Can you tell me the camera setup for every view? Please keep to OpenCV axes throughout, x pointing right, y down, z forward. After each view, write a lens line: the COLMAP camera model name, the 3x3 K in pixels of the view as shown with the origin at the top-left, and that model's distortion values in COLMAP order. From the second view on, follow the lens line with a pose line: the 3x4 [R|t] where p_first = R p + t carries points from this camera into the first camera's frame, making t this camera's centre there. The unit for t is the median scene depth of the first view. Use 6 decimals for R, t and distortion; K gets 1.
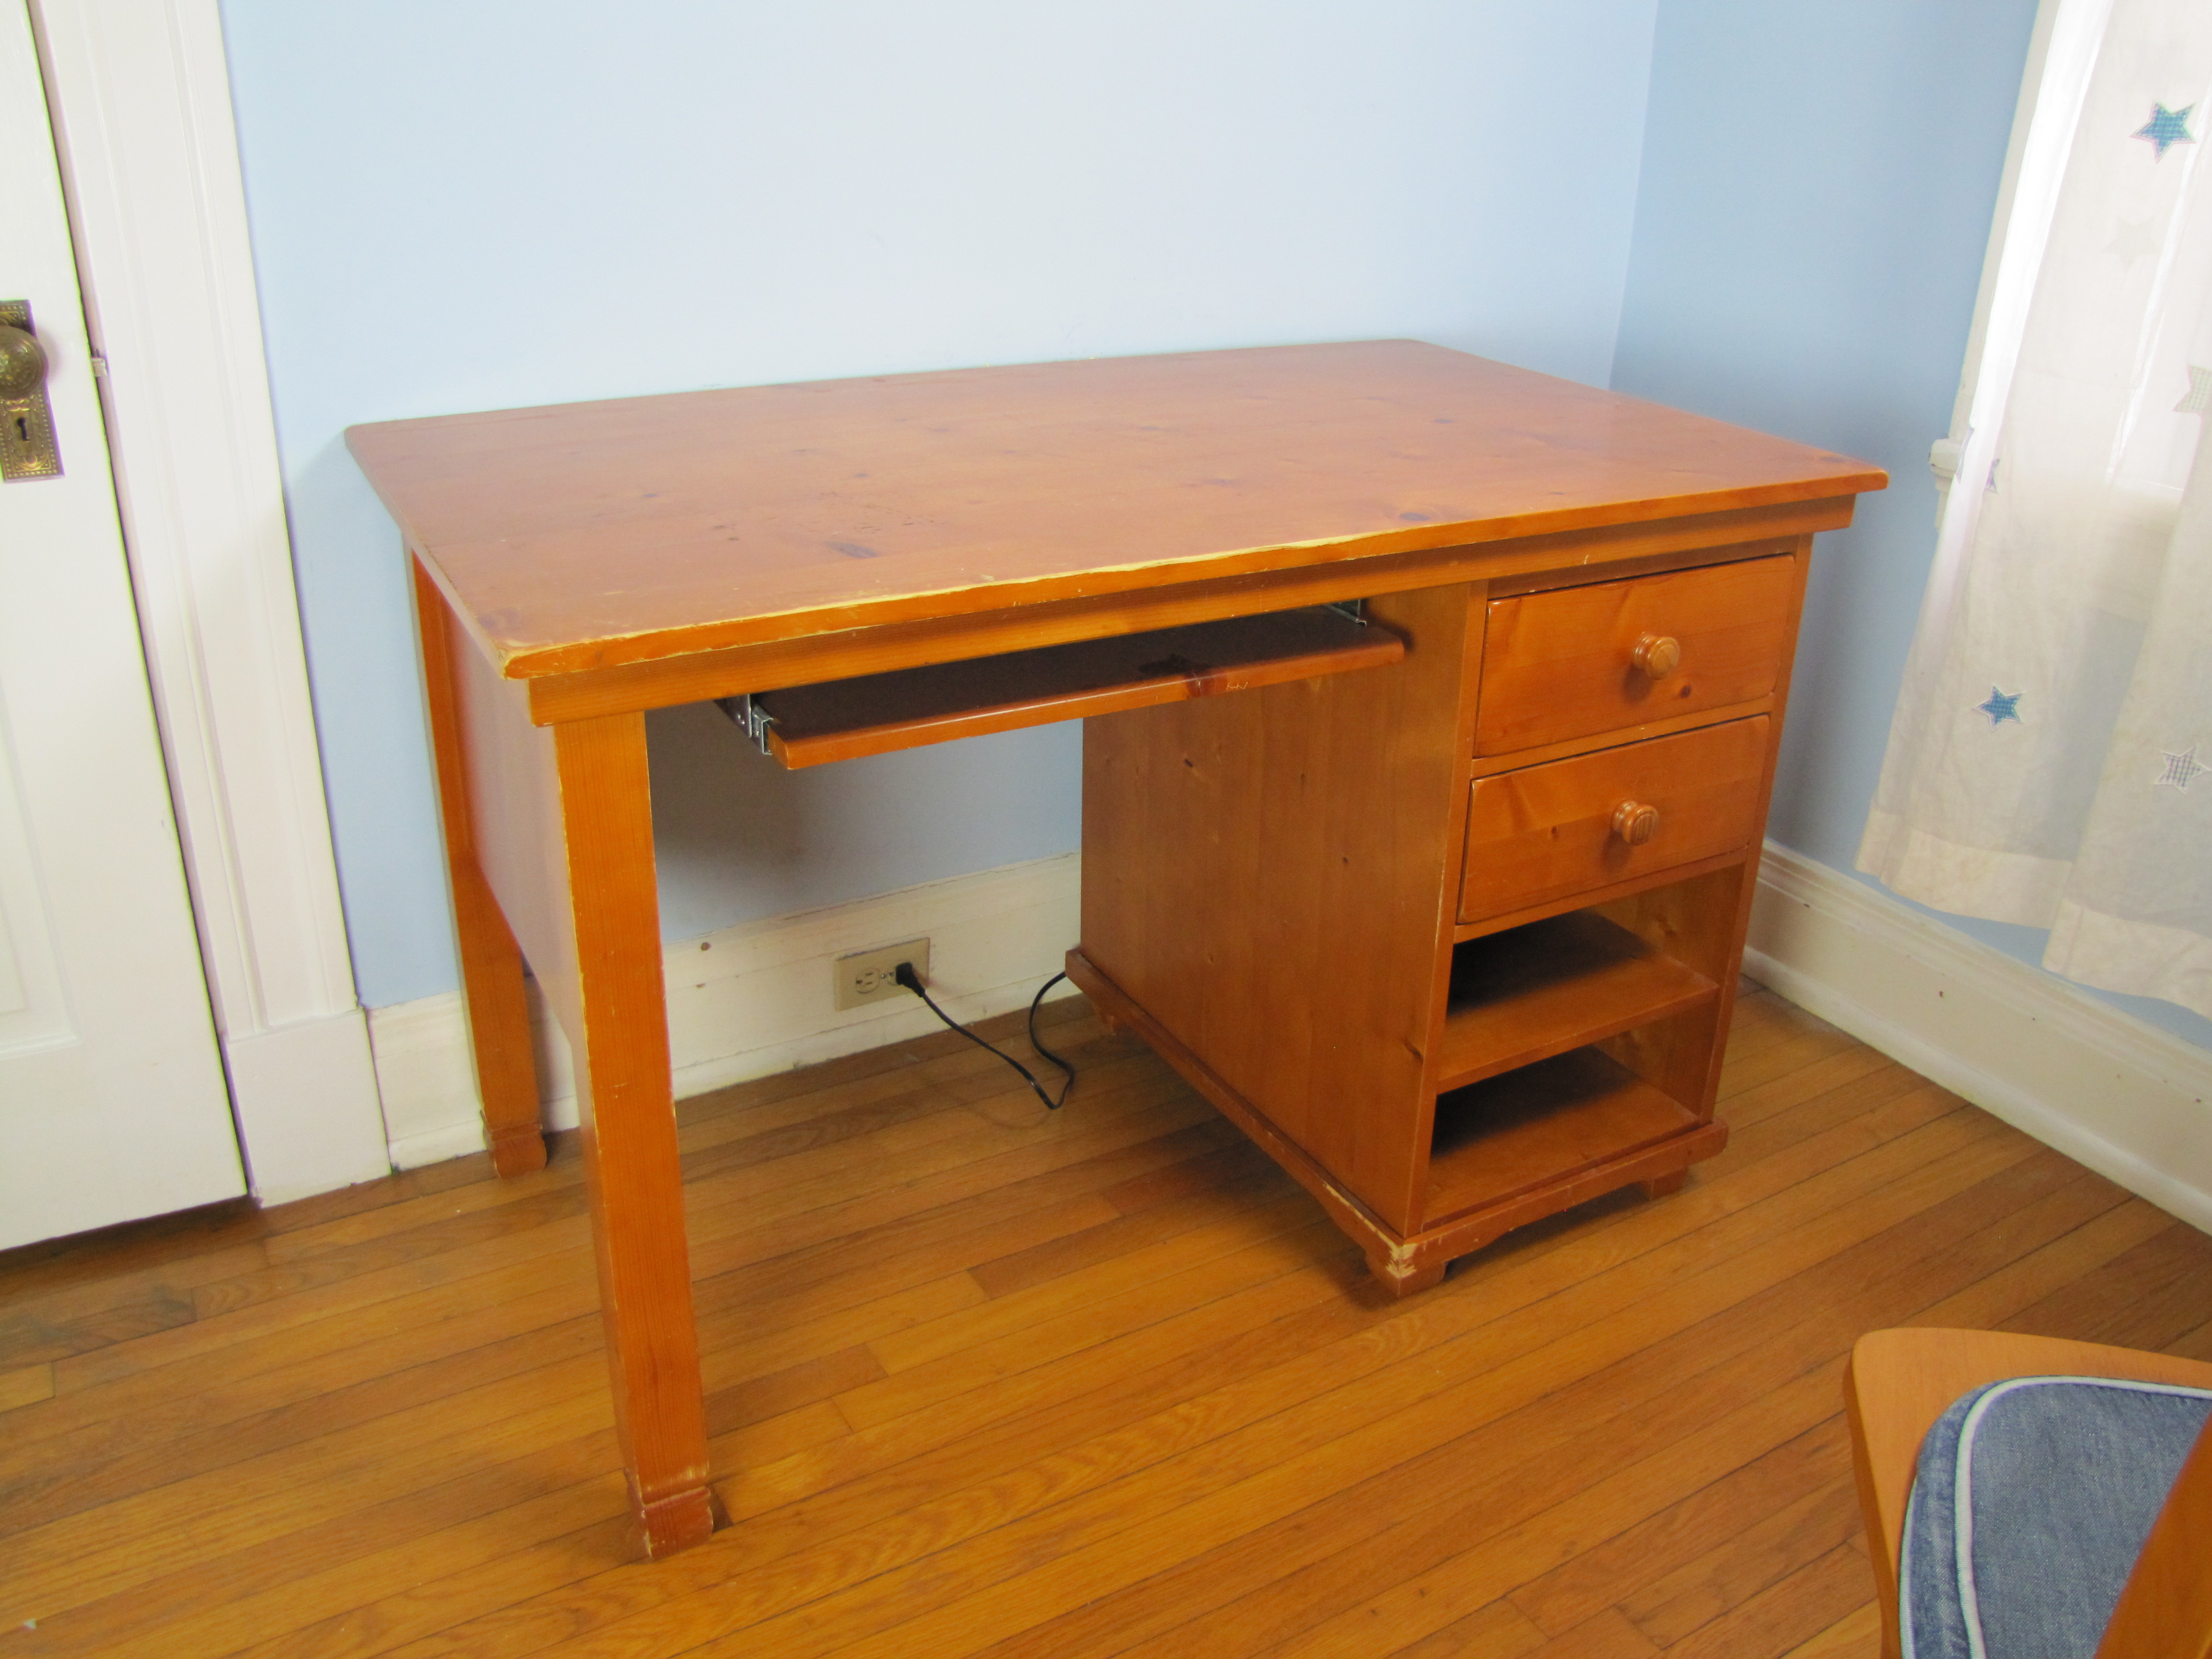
lens RADIAL K [[1820.2, 0, 1106.0], [0, 1820.2, 829.5], [0, 0, 1]] dist [-0.200500, 0.185877]
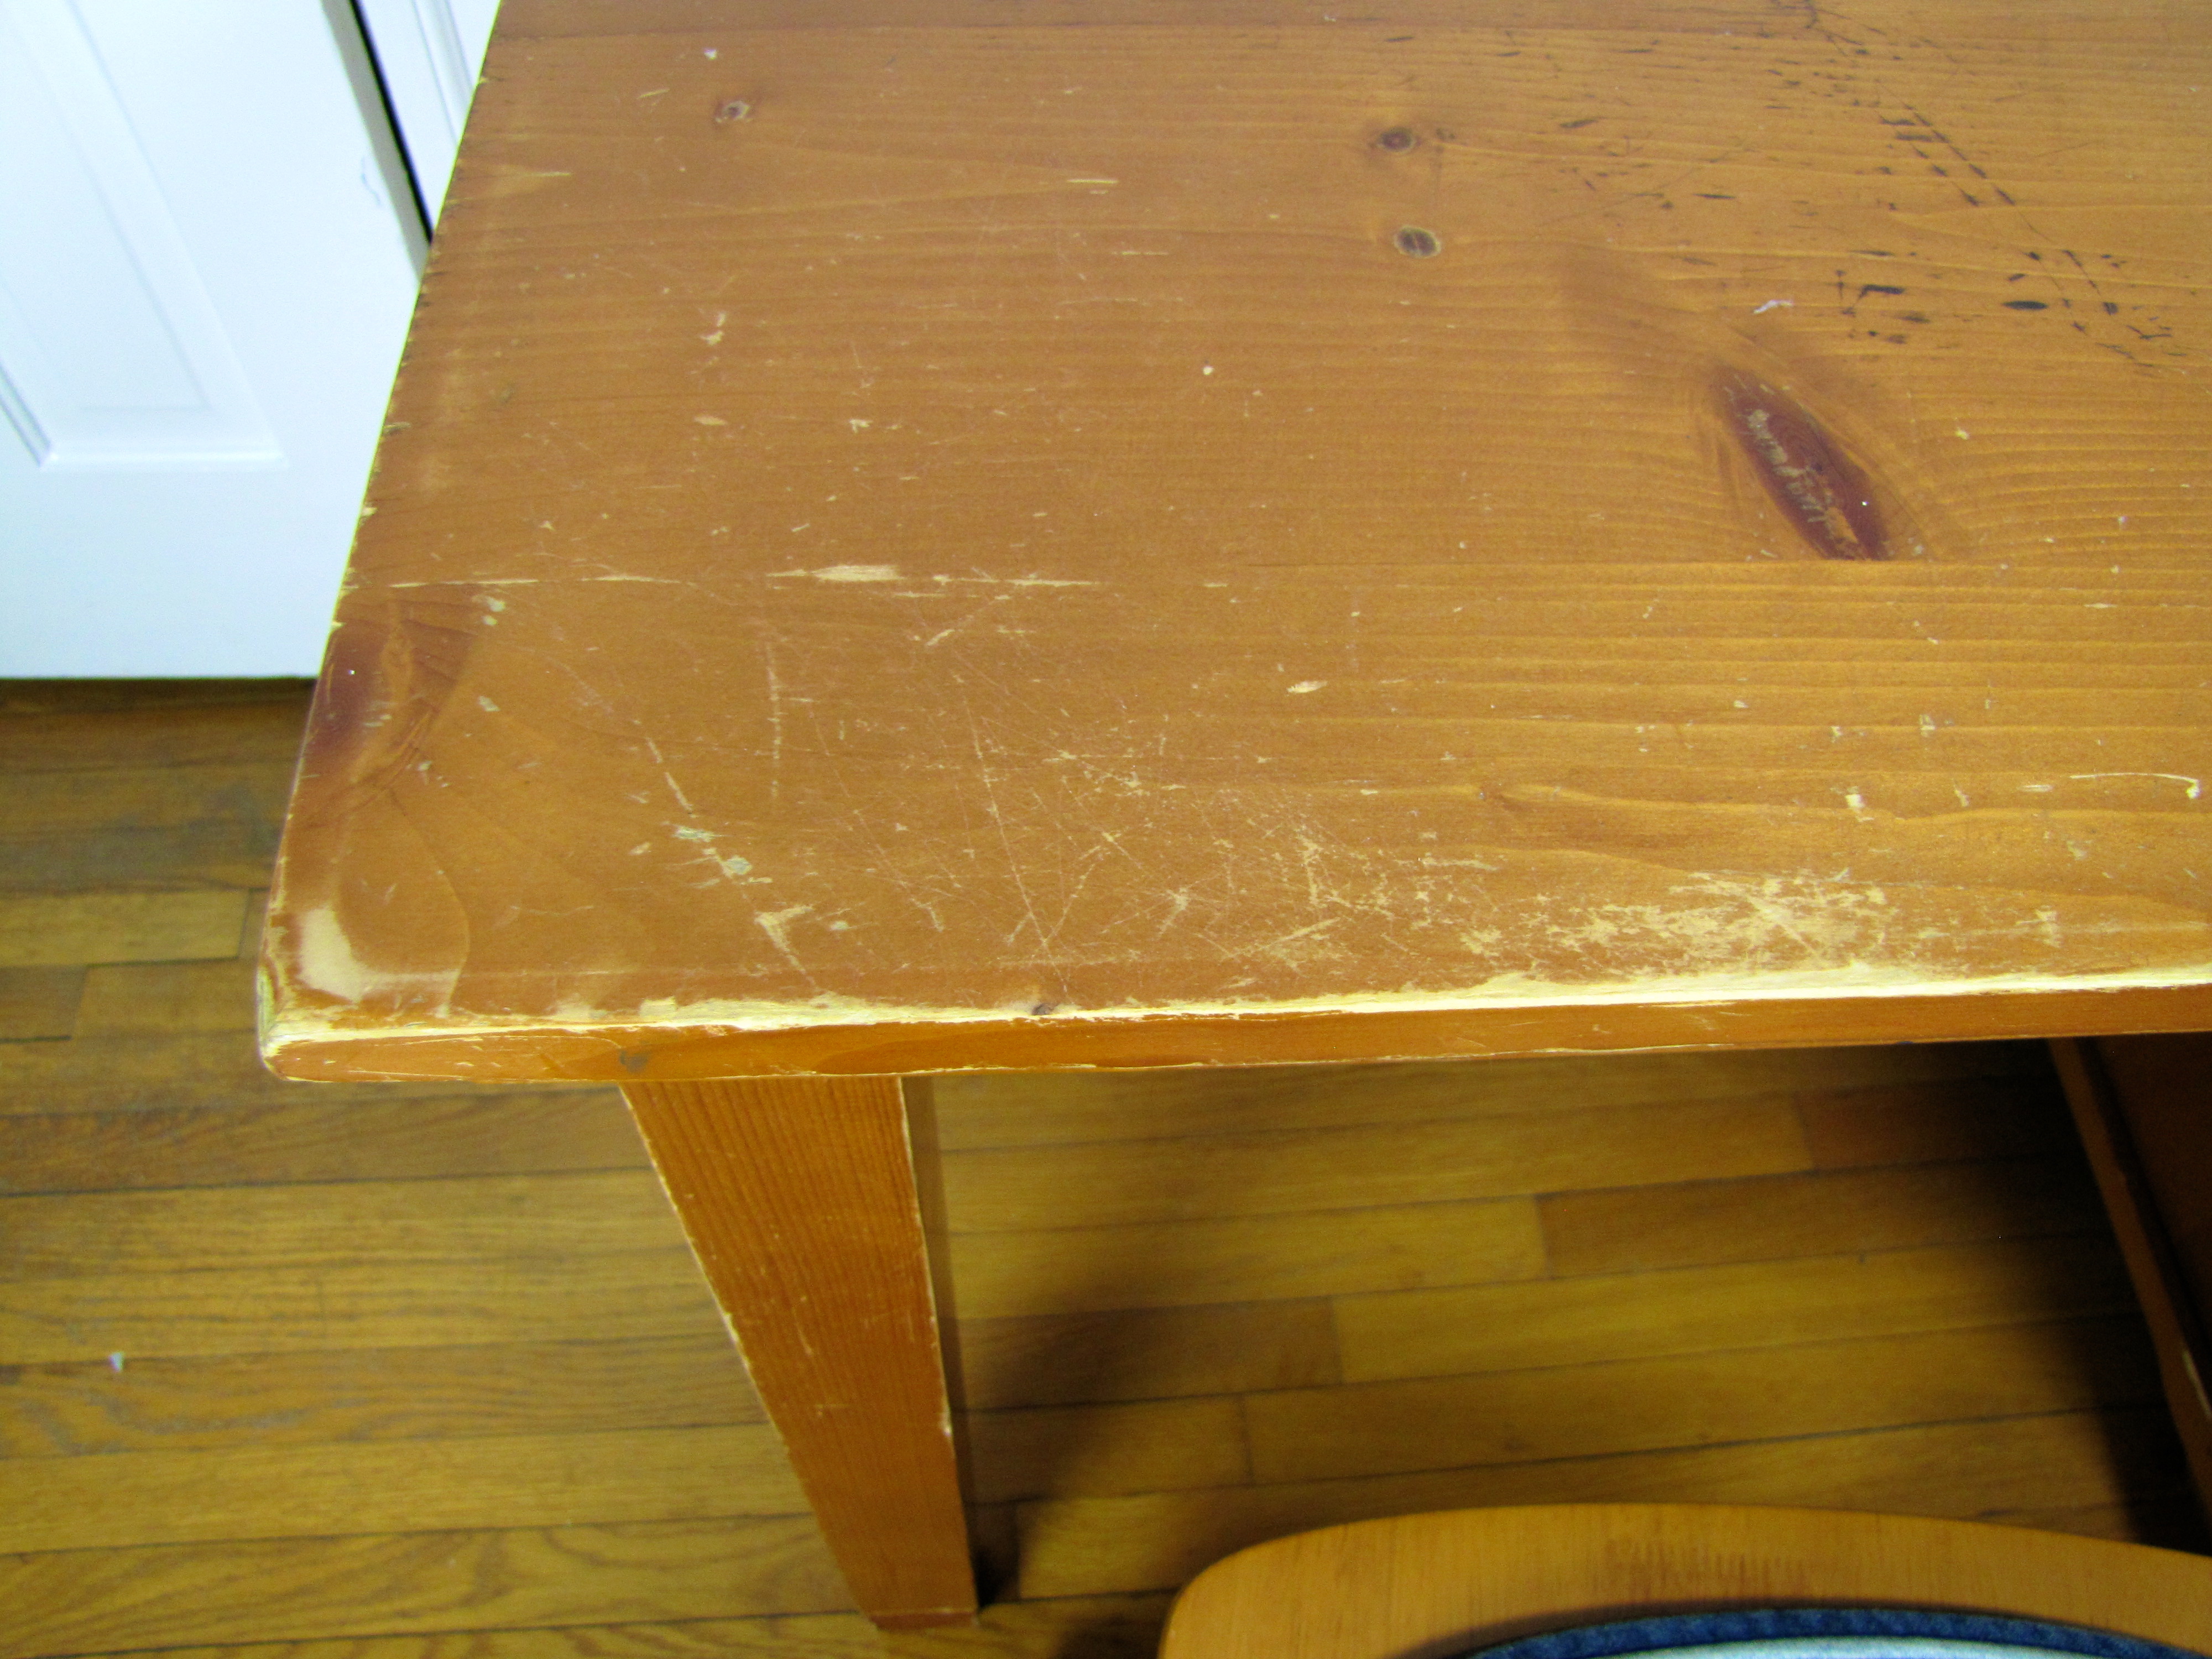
lens RADIAL K [[1820.2, 0, 1106.0], [0, 1820.2, 829.5], [0, 0, 1]] dist [-0.200500, 0.185877]
pose [[0.897104, 0.366971, -0.246044, -0.113481], [-0.185283, 0.818030, 0.544515, -0.175848], [0.401093, -0.442898, 0.801851, 0.549010]]
